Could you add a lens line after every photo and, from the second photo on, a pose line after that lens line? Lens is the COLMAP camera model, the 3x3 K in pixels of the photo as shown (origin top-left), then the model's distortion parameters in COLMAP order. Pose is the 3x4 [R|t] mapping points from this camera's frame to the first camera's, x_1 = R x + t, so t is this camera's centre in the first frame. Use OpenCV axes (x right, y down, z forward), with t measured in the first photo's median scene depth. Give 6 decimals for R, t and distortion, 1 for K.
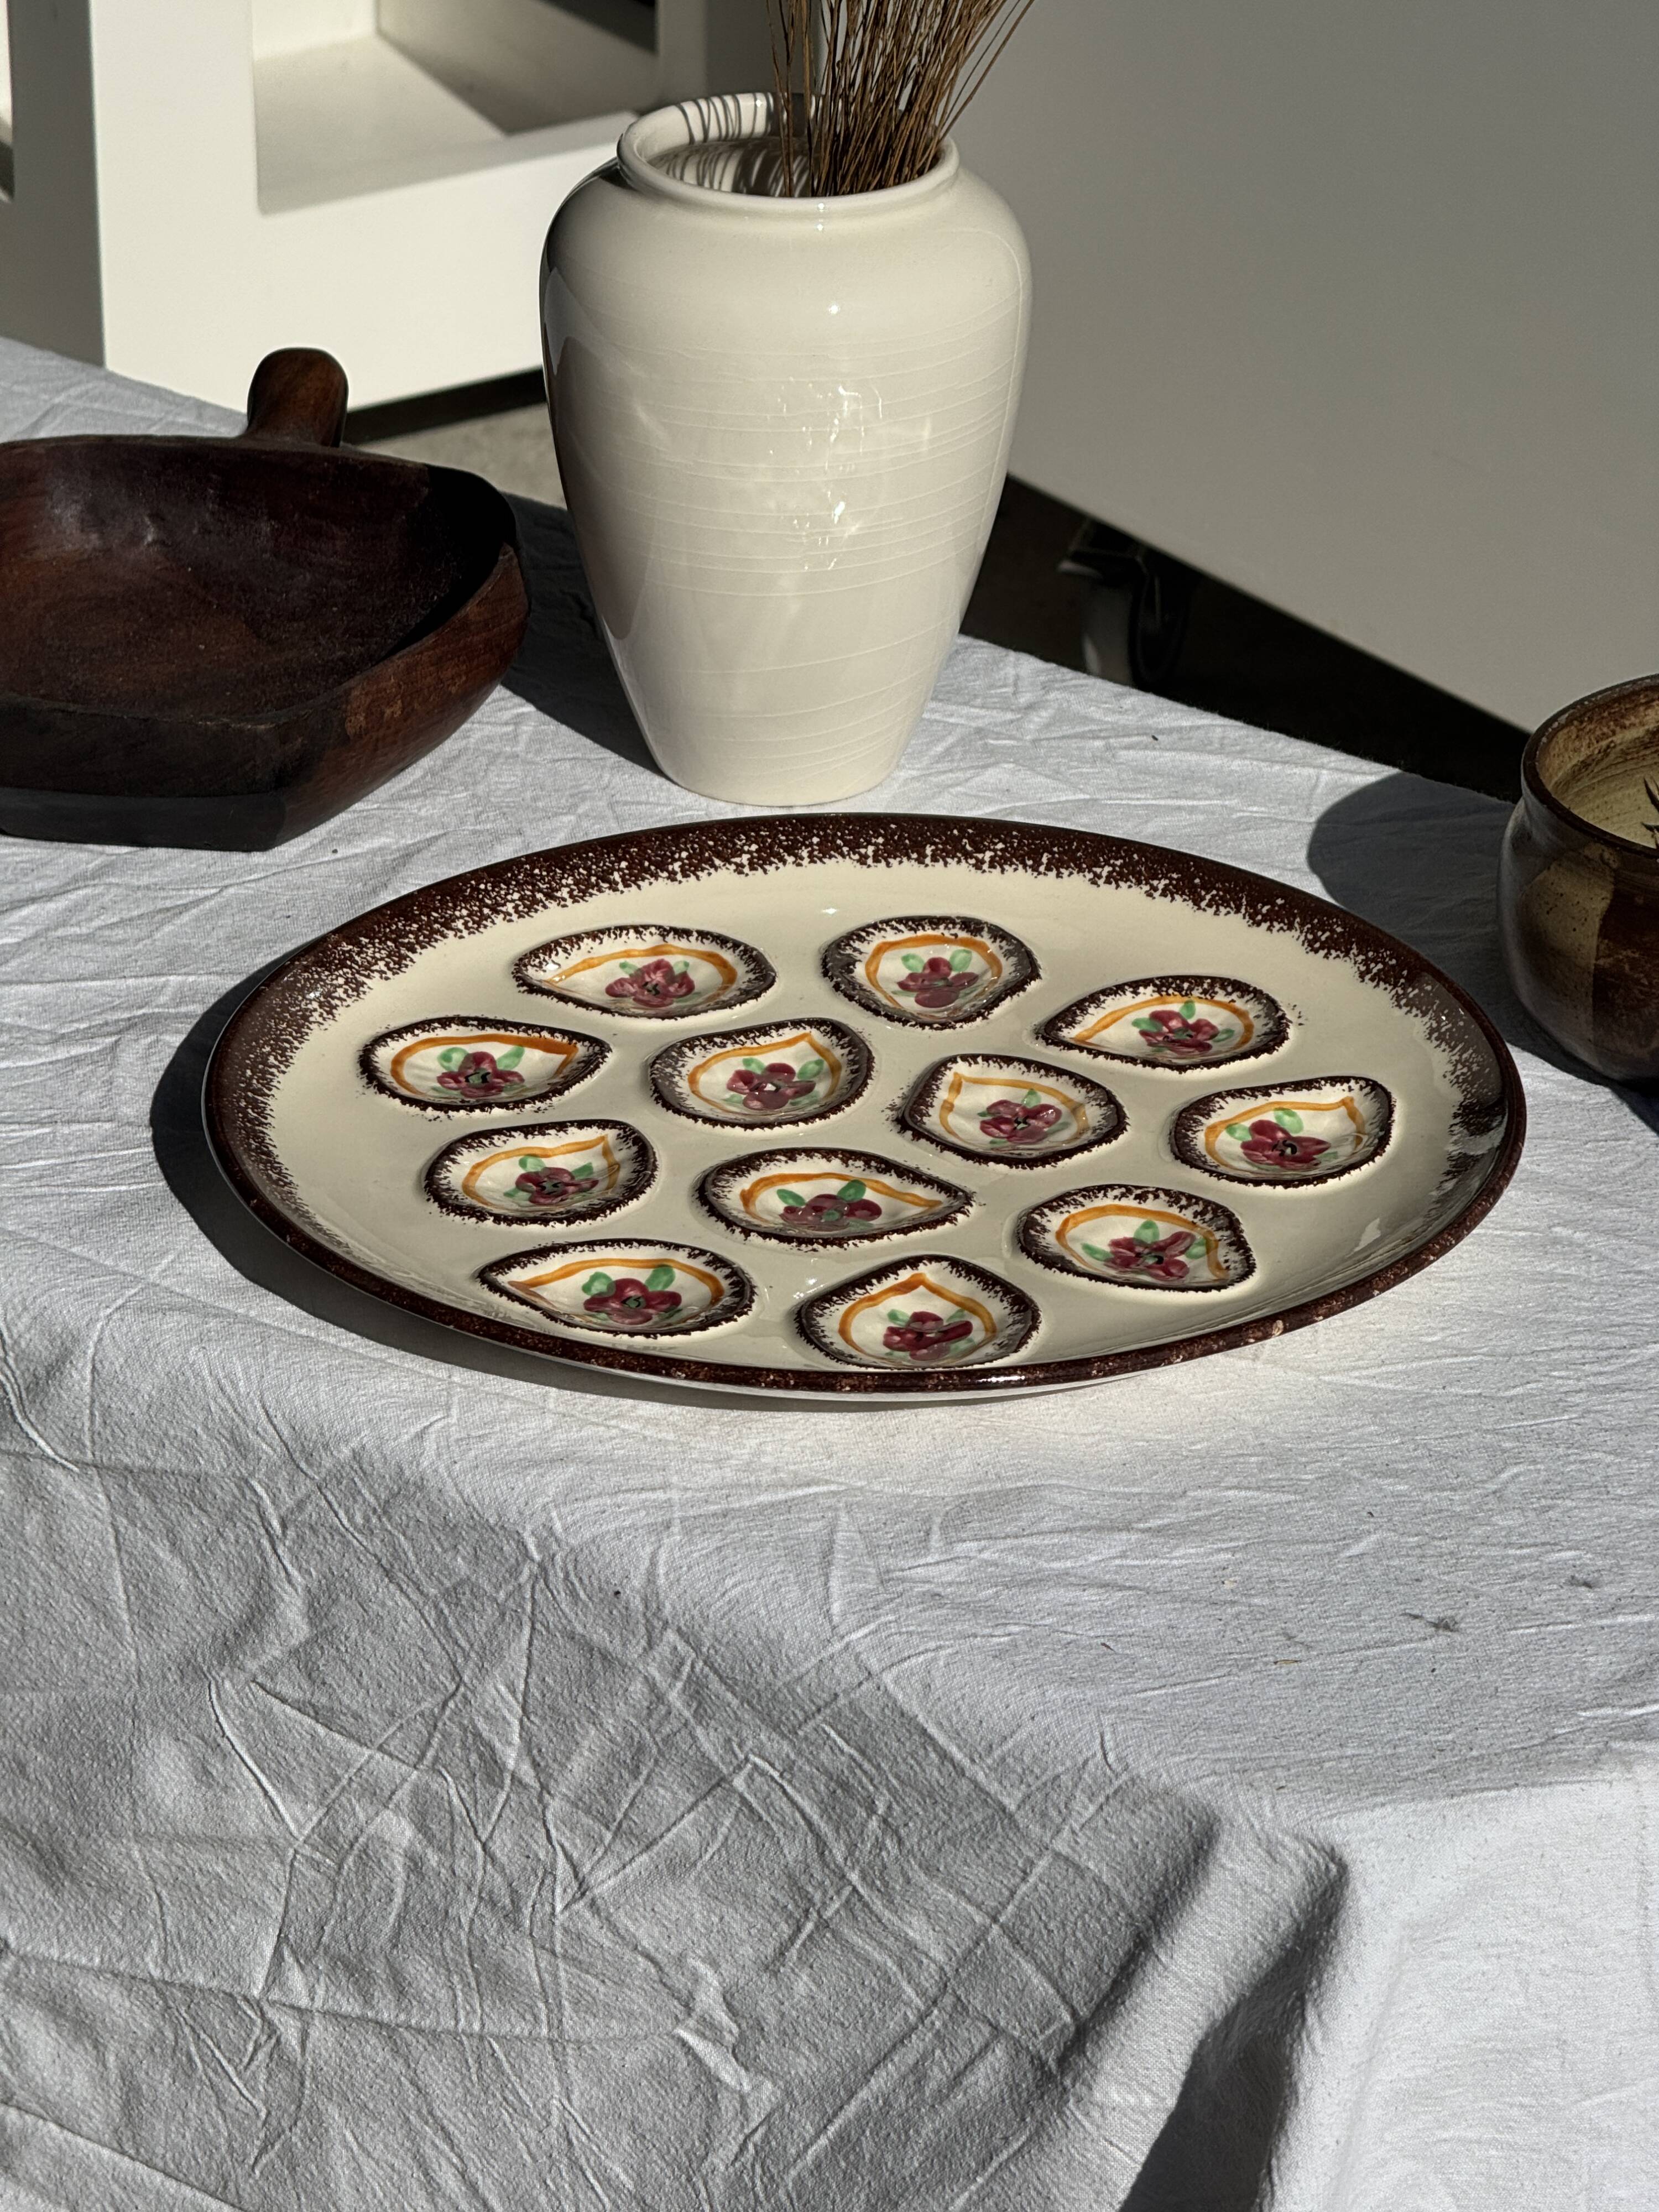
lens RADIAL K [[7897.0, 0, 877.1], [0, 7897.0, 1132.2], [0, 0, 1]] dist [0.313956, 0.000000]
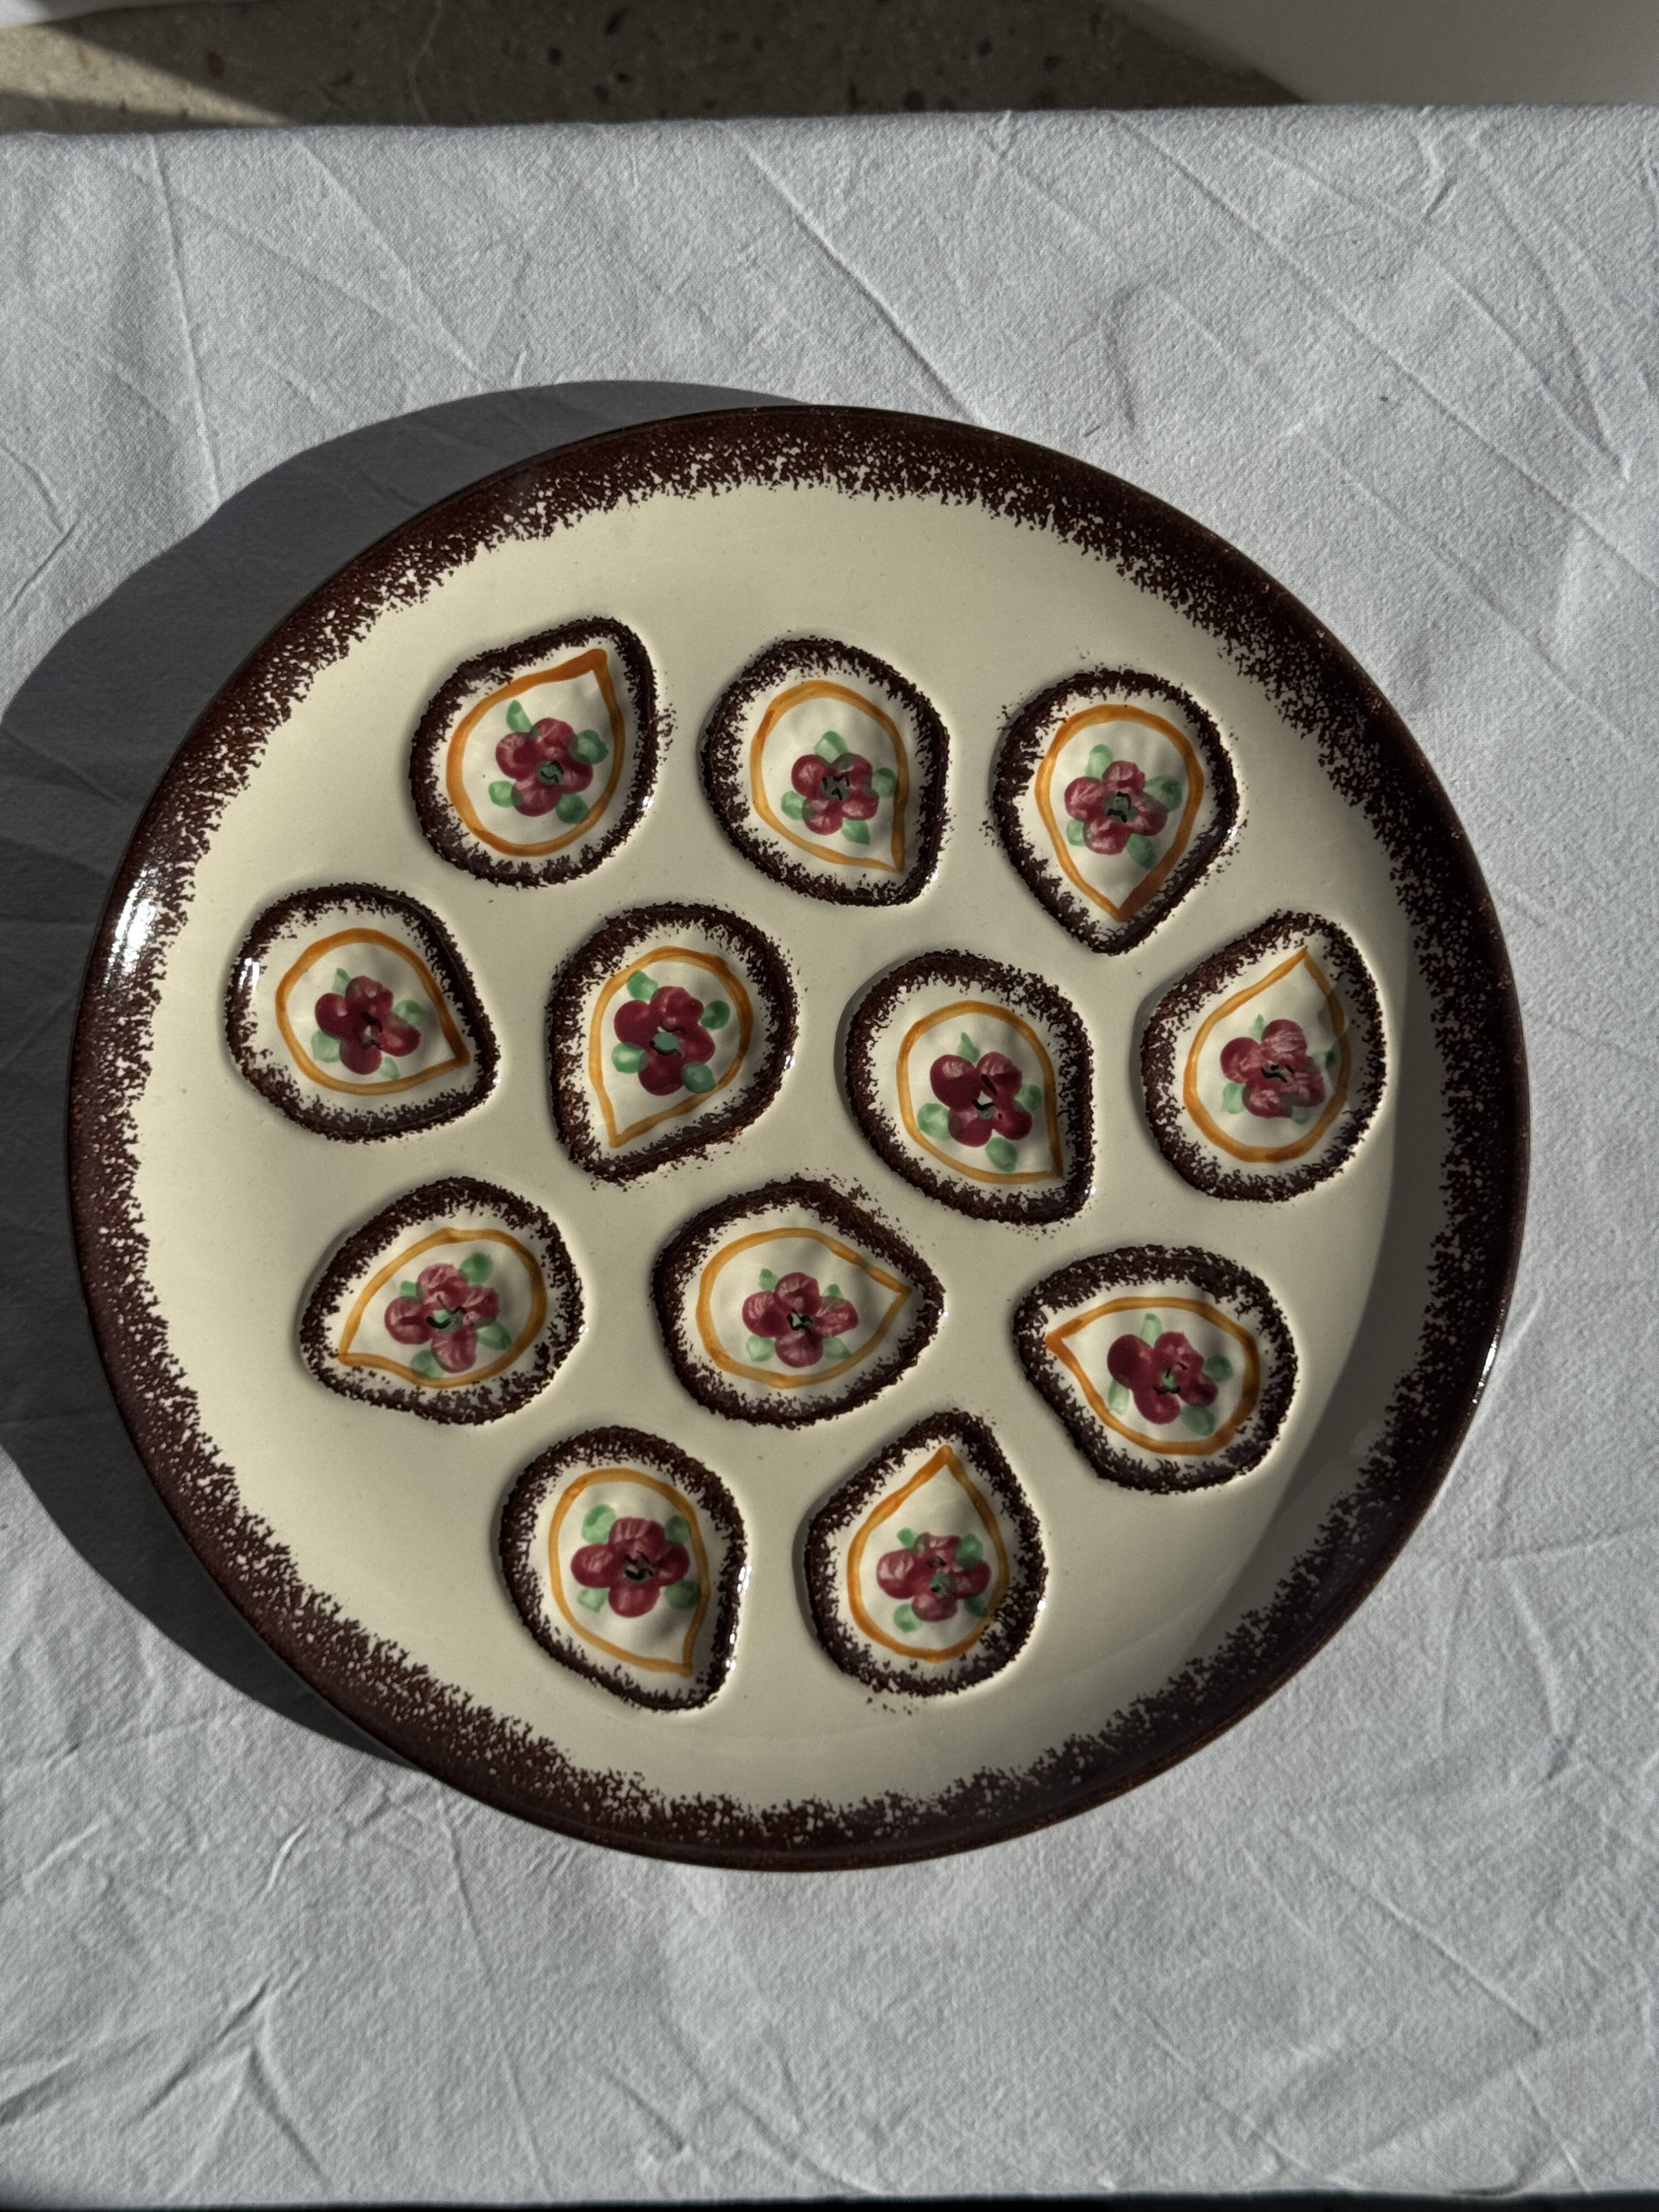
lens RADIAL K [[3253.6, 0, 849.4], [0, 3253.6, 1089.3], [0, 0, 1]] dist [0.151309, 0.000000]
pose [[-0.383690, 0.922424, -0.043770, 0.007601], [-0.407243, -0.126476, 0.904520, -0.333140], [0.828816, 0.364880, 0.424178, 0.817933]]
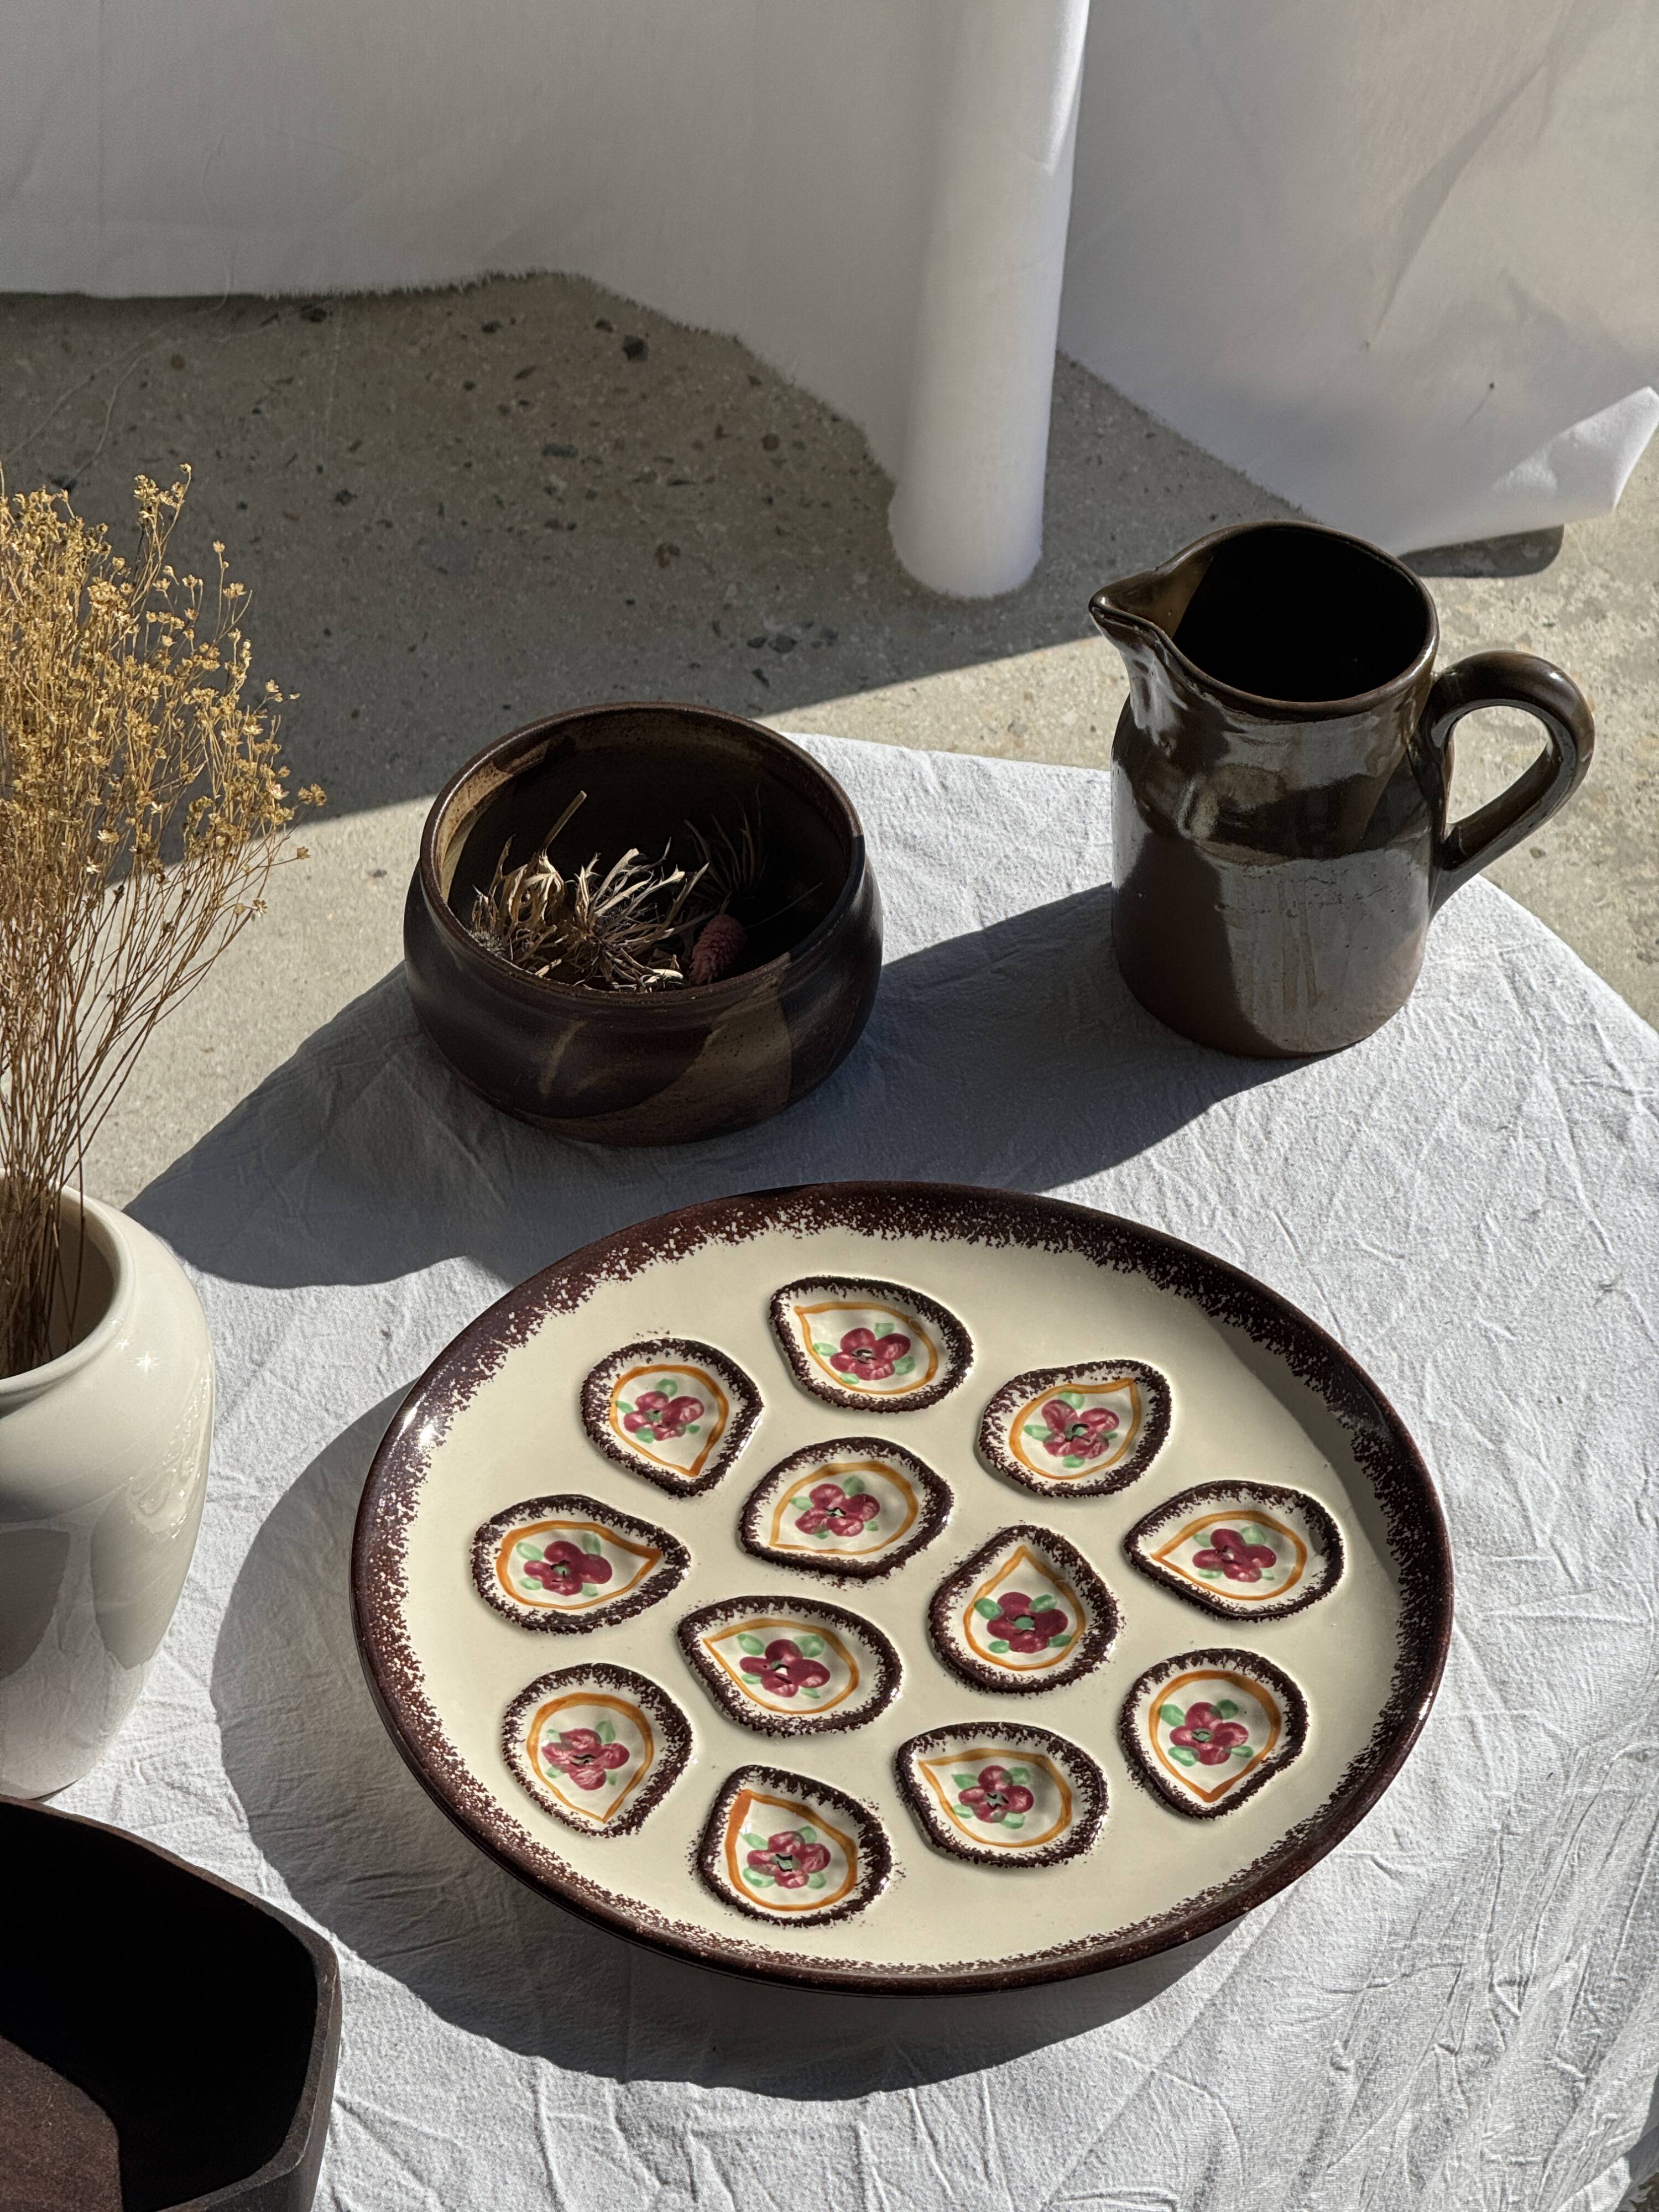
lens RADIAL K [[7897.0, 0, 910.1], [0, 7897.0, 1051.4], [0, 0, 1]] dist [0.313956, 0.000000]
pose [[-0.066149, -0.690863, 0.719953, -0.780444], [0.414317, 0.637374, 0.649689, -0.802531], [-0.907725, 0.341265, 0.244075, 0.659274]]
